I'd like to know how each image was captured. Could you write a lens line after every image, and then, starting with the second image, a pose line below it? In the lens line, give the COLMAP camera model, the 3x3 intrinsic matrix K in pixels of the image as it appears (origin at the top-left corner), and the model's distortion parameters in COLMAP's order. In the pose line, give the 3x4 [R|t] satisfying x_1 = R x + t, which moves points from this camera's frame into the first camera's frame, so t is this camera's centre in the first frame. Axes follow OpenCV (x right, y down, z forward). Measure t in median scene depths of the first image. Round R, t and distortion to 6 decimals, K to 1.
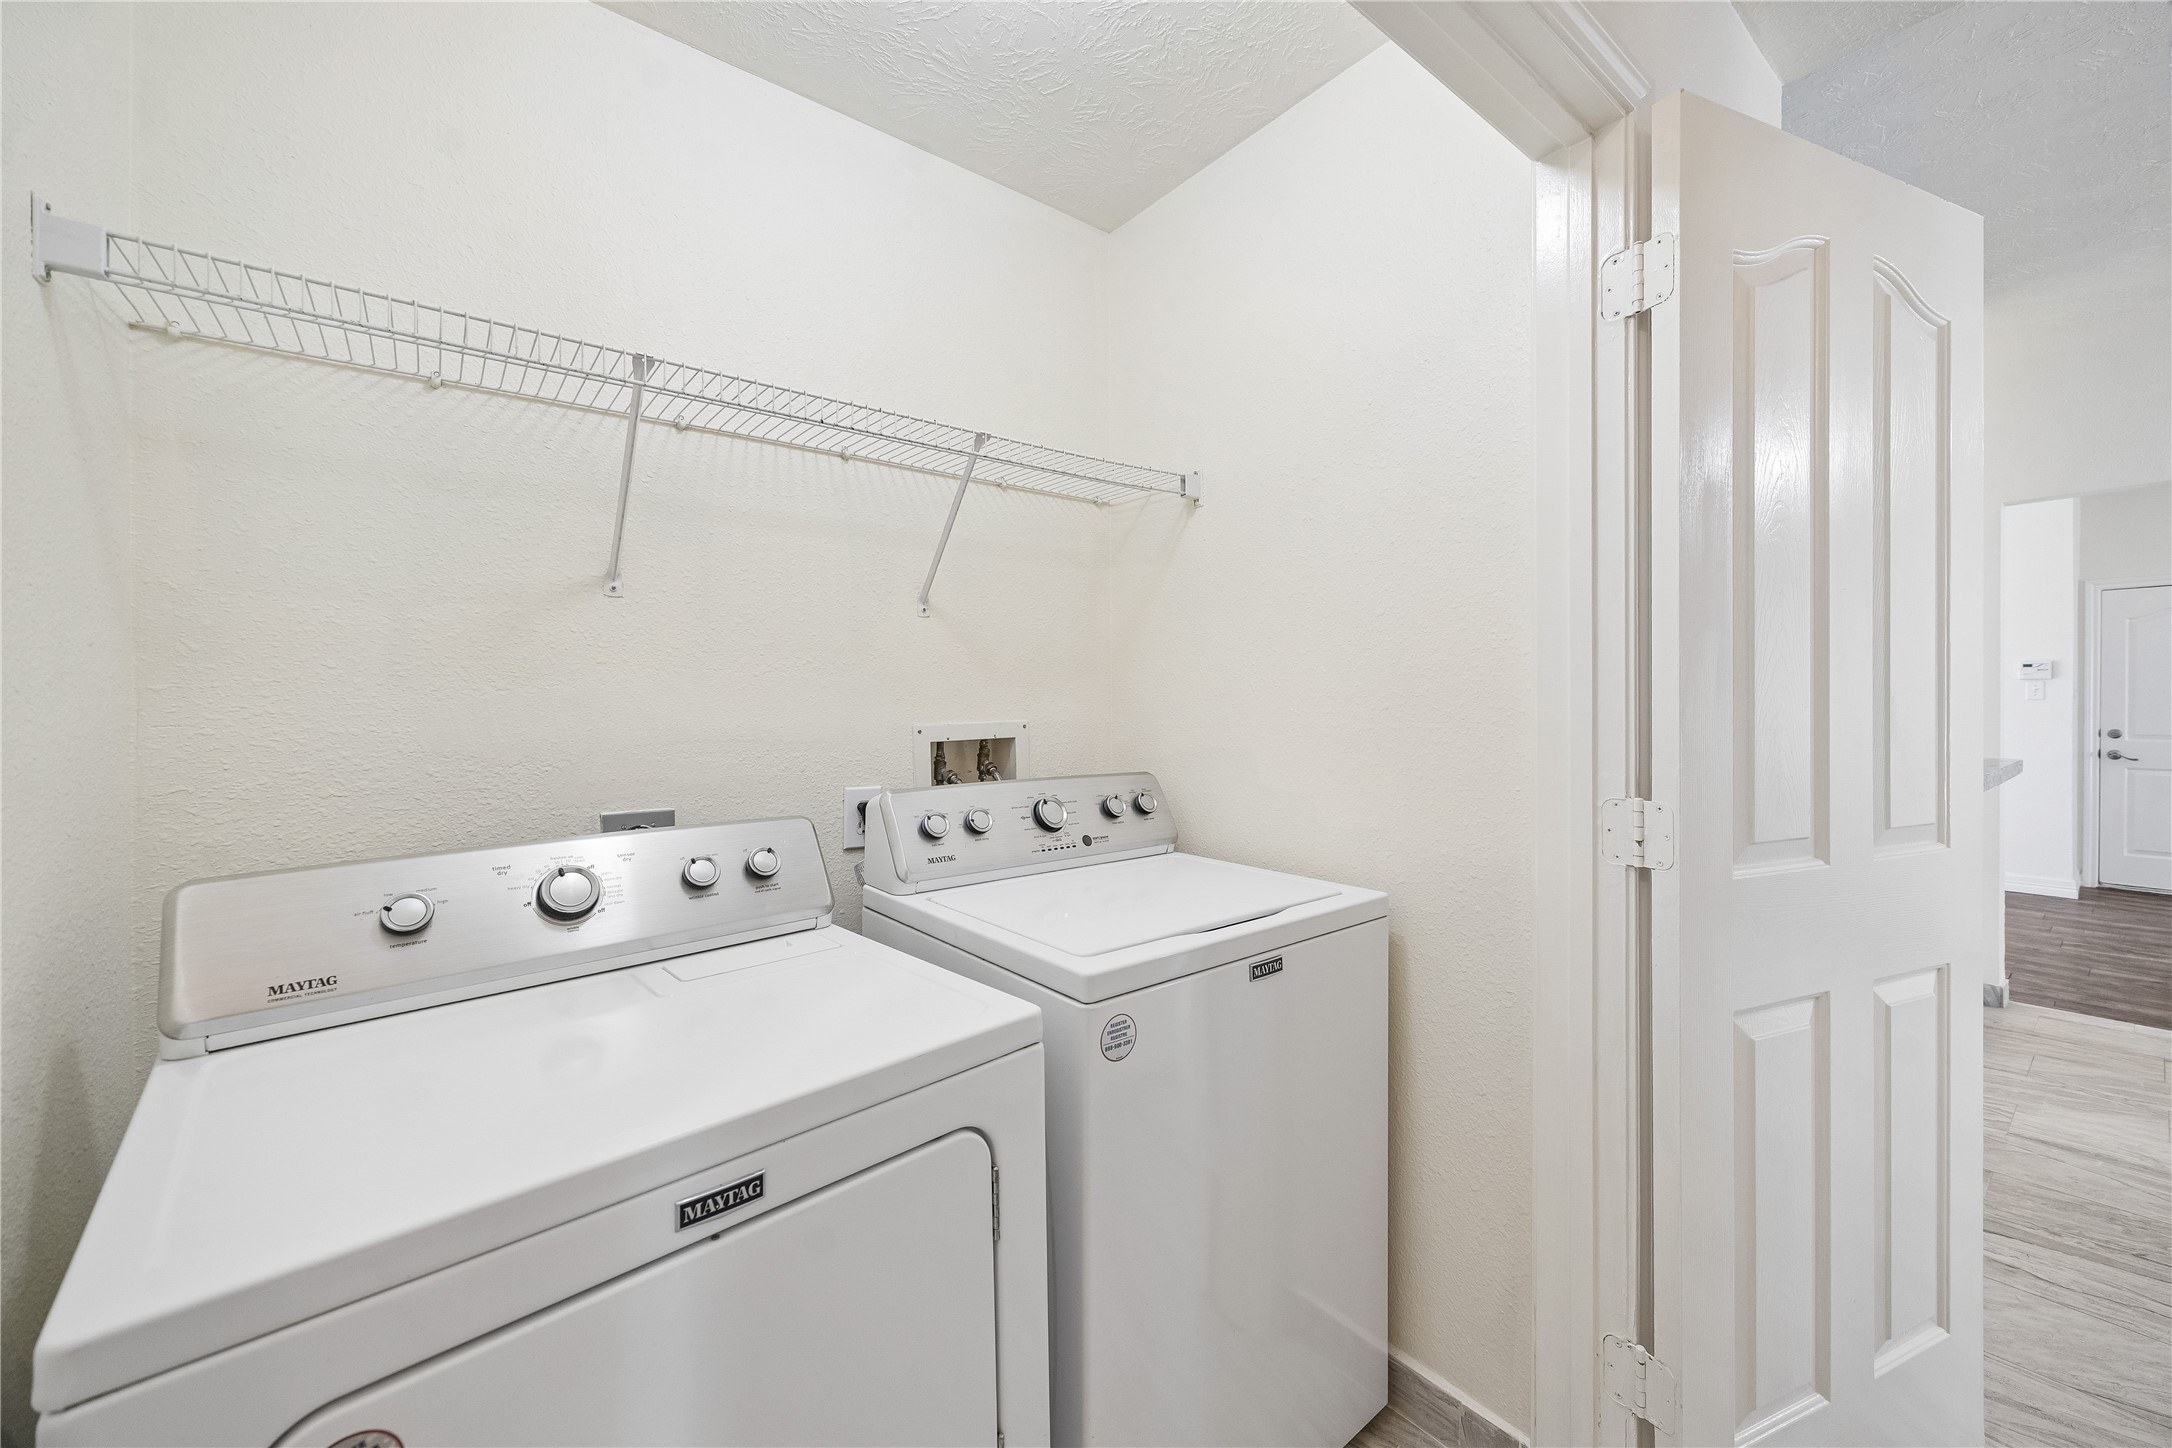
lens RADIAL K [[829.5, 0, 1091.8], [0, 829.5, 709.5], [0, 0, 1]] dist [-0.002987, 0.000408]
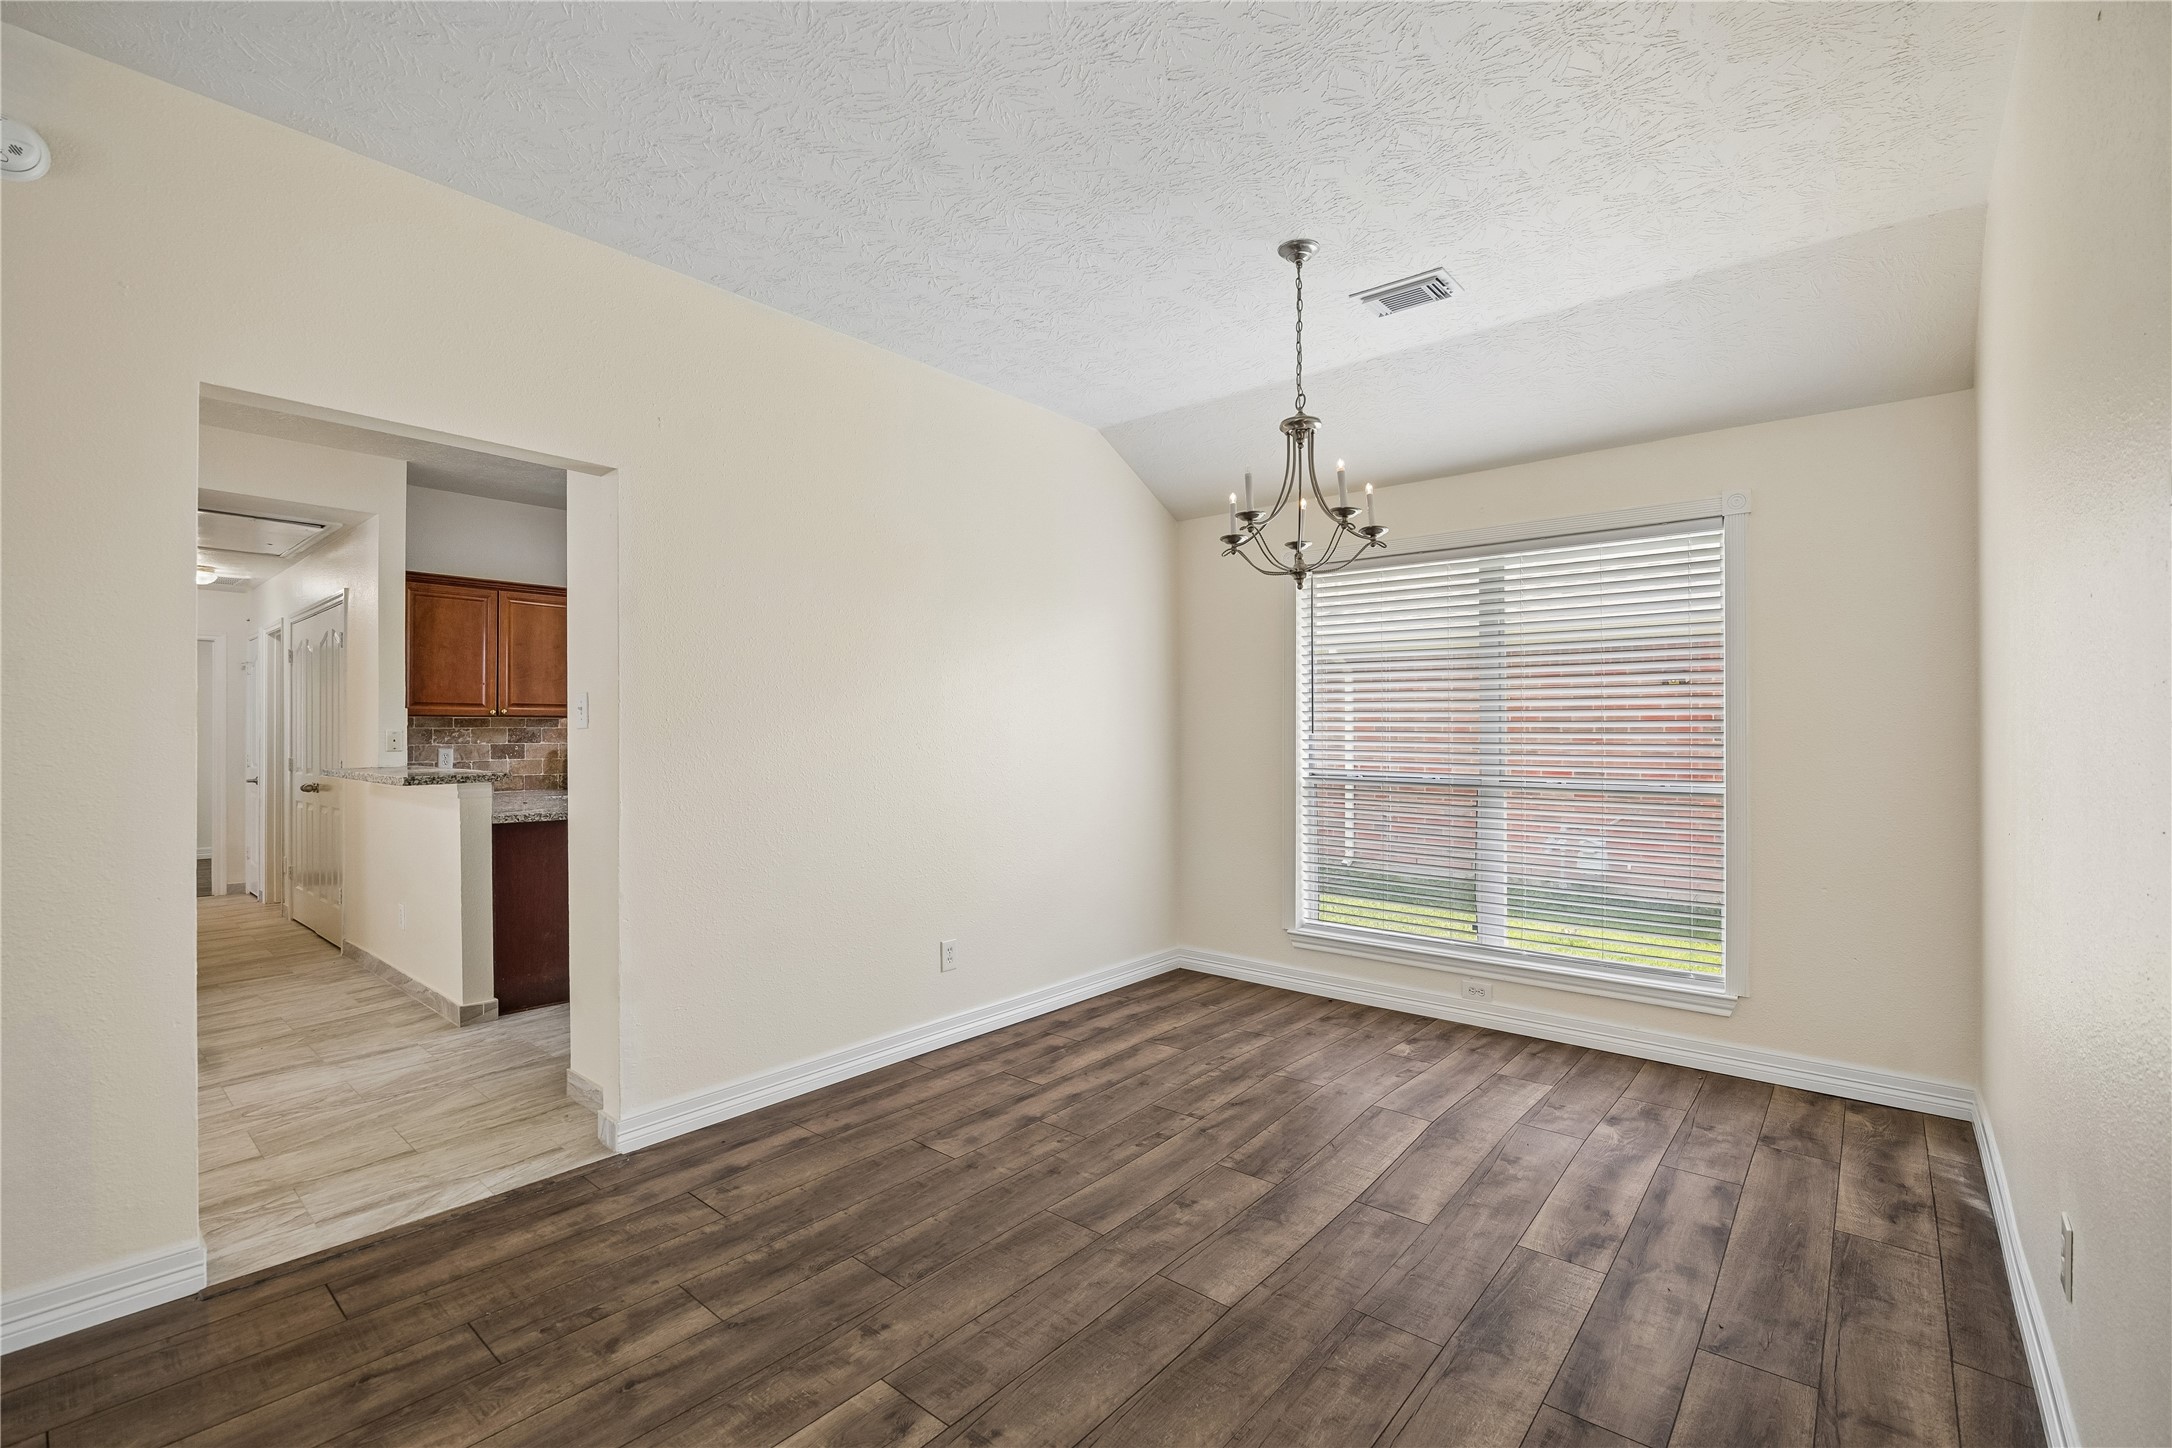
lens RADIAL K [[939.0, 0, 1082.7], [0, 939.0, 732.6], [0, 0, 1]] dist [-0.014928, -0.001345]
pose [[0.195361, 0.002272, -0.980729, 1.205060], [-0.001332, 0.999997, 0.002051, -0.006757], [0.980730, 0.000906, 0.195364, 0.754897]]
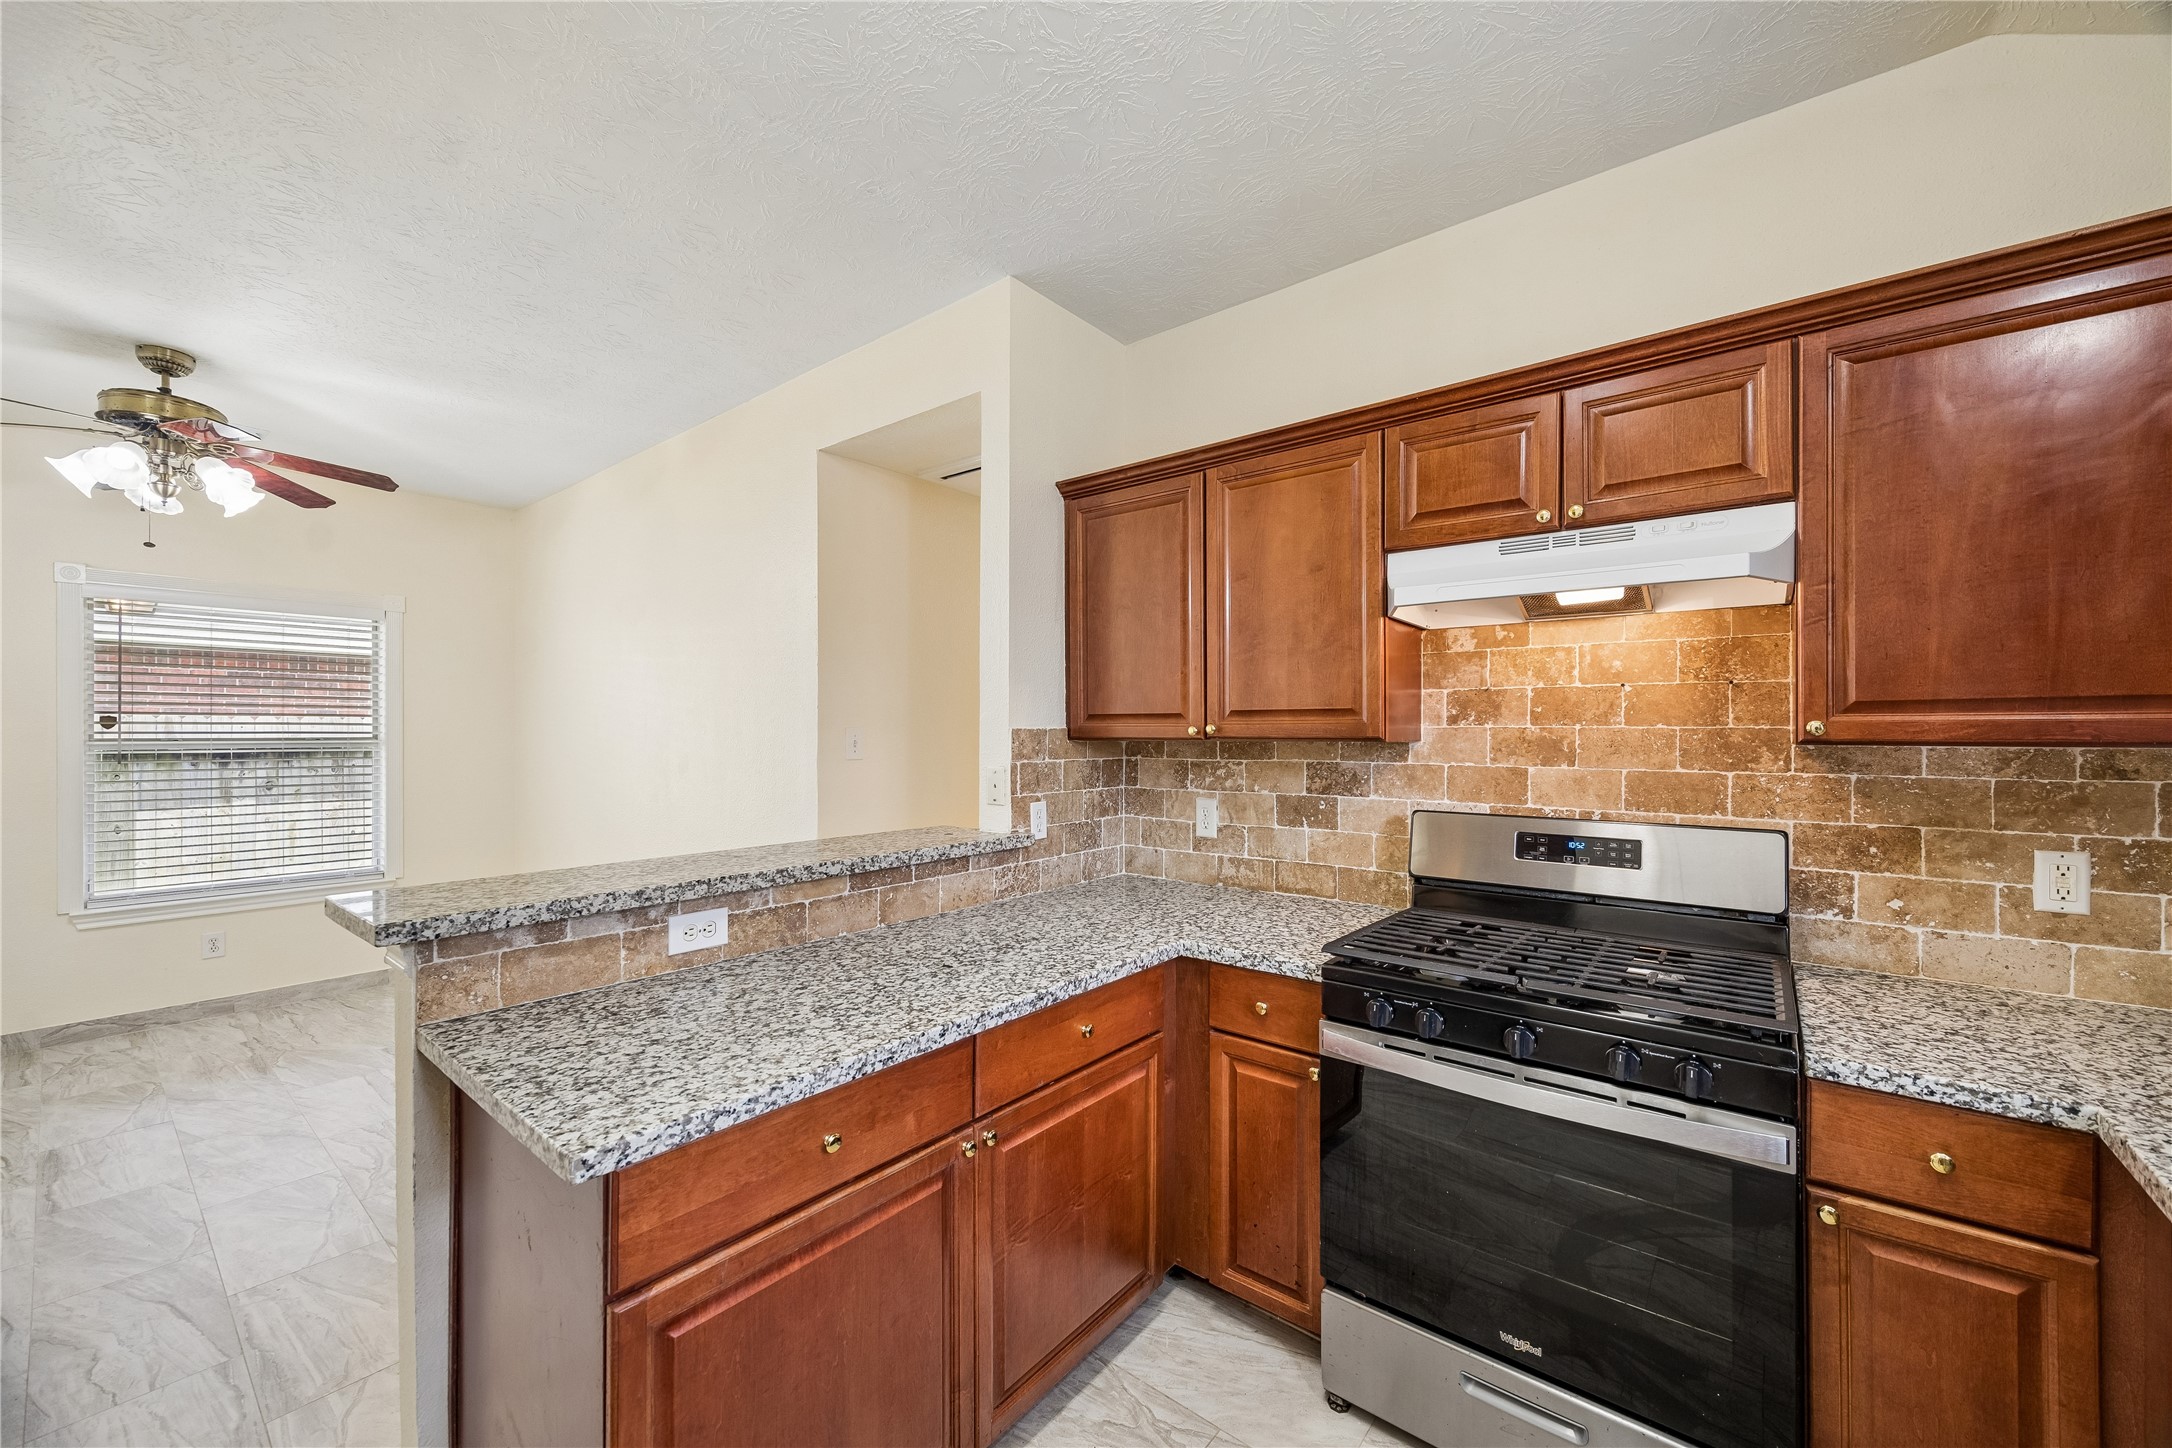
lens RADIAL K [[829.5, 0, 1089.4], [0, 829.5, 732.6], [0, 0, 1]] dist [-0.002987, 0.000408]
pose [[-0.974547, 0.005637, -0.224113, 0.273869], [0.004650, 0.999977, 0.004933, -0.026590], [0.224136, 0.003765, -0.974551, 0.726671]]
